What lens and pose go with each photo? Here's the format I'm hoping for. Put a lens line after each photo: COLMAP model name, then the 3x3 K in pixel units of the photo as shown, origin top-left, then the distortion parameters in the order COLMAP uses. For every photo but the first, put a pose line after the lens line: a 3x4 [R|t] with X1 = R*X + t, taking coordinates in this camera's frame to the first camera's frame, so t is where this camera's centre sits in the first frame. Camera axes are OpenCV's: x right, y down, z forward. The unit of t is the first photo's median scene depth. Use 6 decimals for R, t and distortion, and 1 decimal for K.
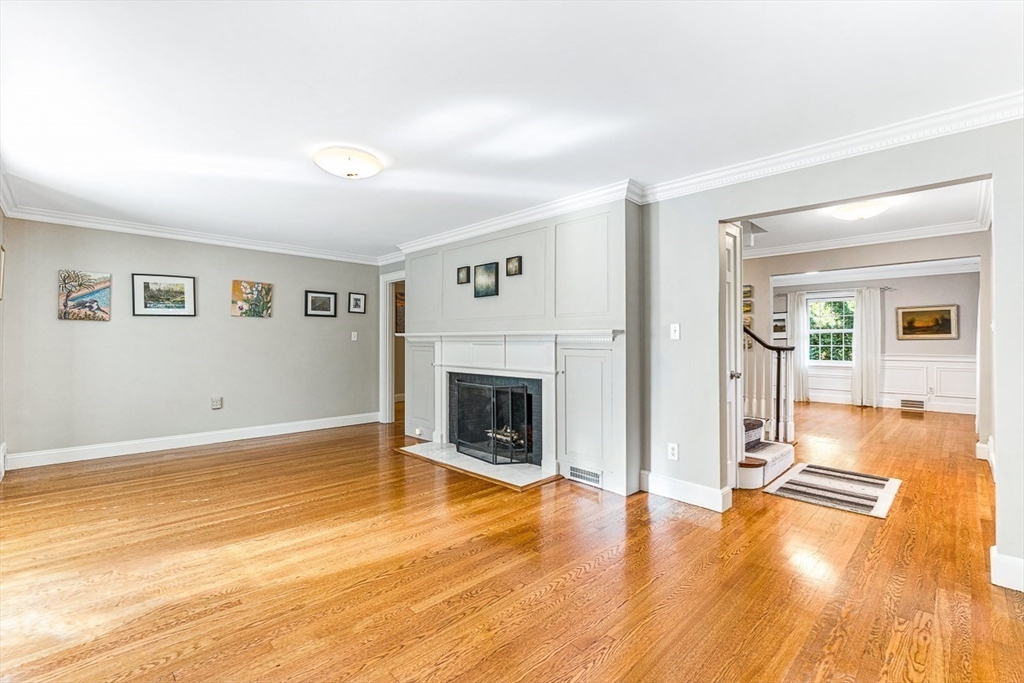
lens RADIAL K [[449.4, 0, 513.9], [0, 449.4, 338.2], [0, 0, 1]] dist [-0.006038, -0.000377]
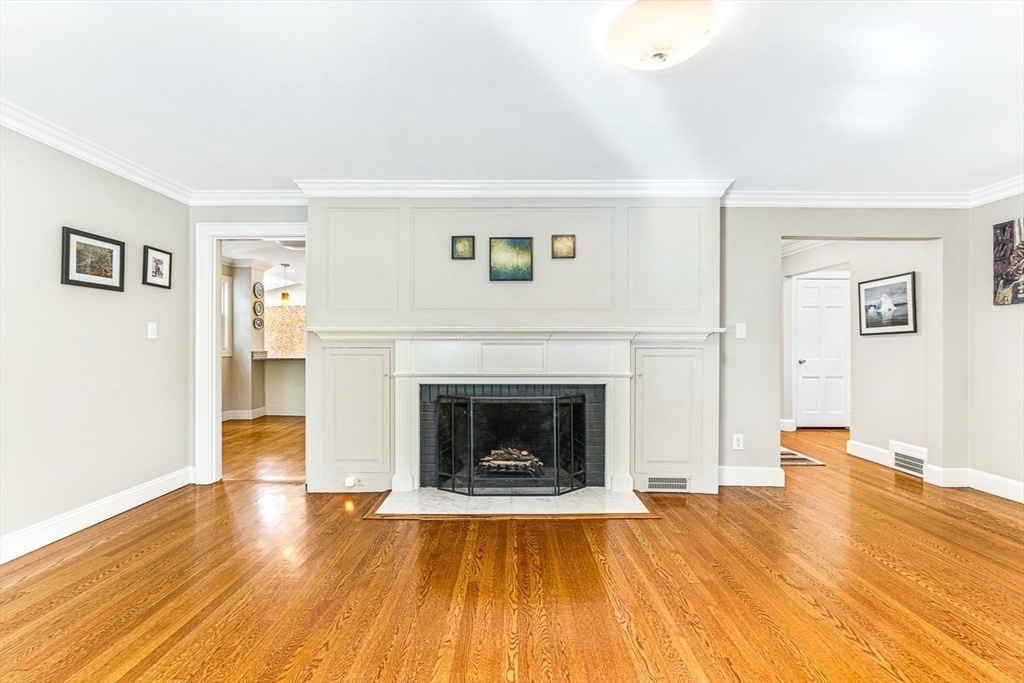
lens RADIAL K [[454.2, 0, 512.0], [0, 454.2, 341.5], [0, 0, 1]] dist [-0.001837, 0.000131]
pose [[0.709419, 0.001195, 0.704786, -0.620836], [-0.003739, 0.999991, 0.002067, 0.008449], [-0.704777, -0.004102, 0.709417, 0.474590]]
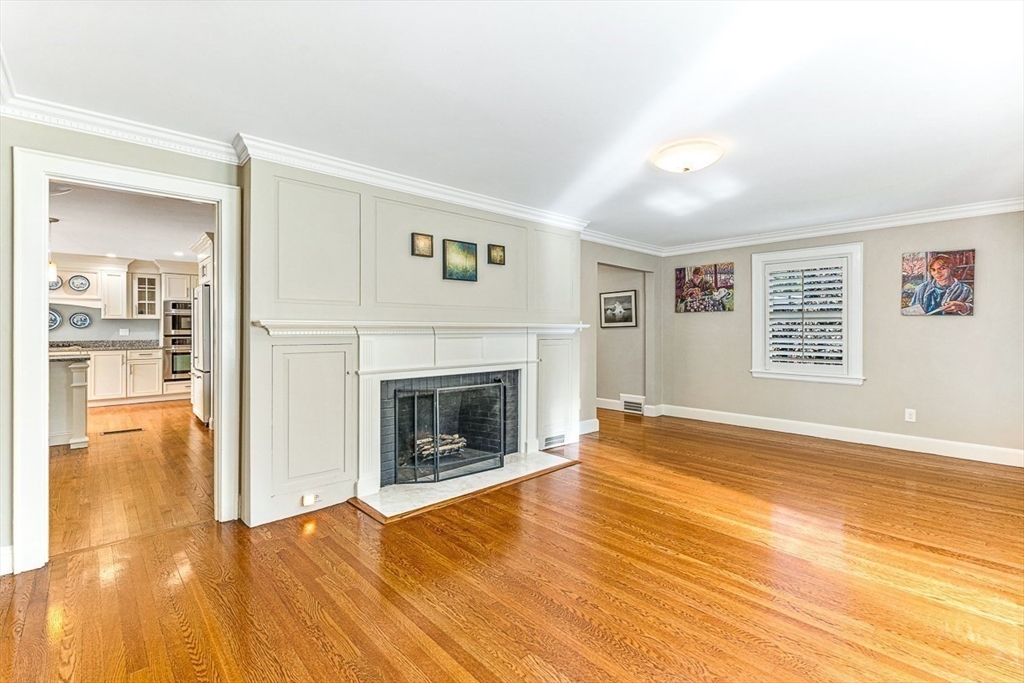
lens RADIAL K [[459.5, 0, 513.0], [0, 459.5, 326.8], [0, 0, 1]] dist [-0.001620, -0.000248]
pose [[0.038529, 0.003327, 0.999252, -0.944281], [-0.003539, 0.999989, -0.003193, -0.004195], [-0.999251, -0.003413, 0.038541, 0.901739]]
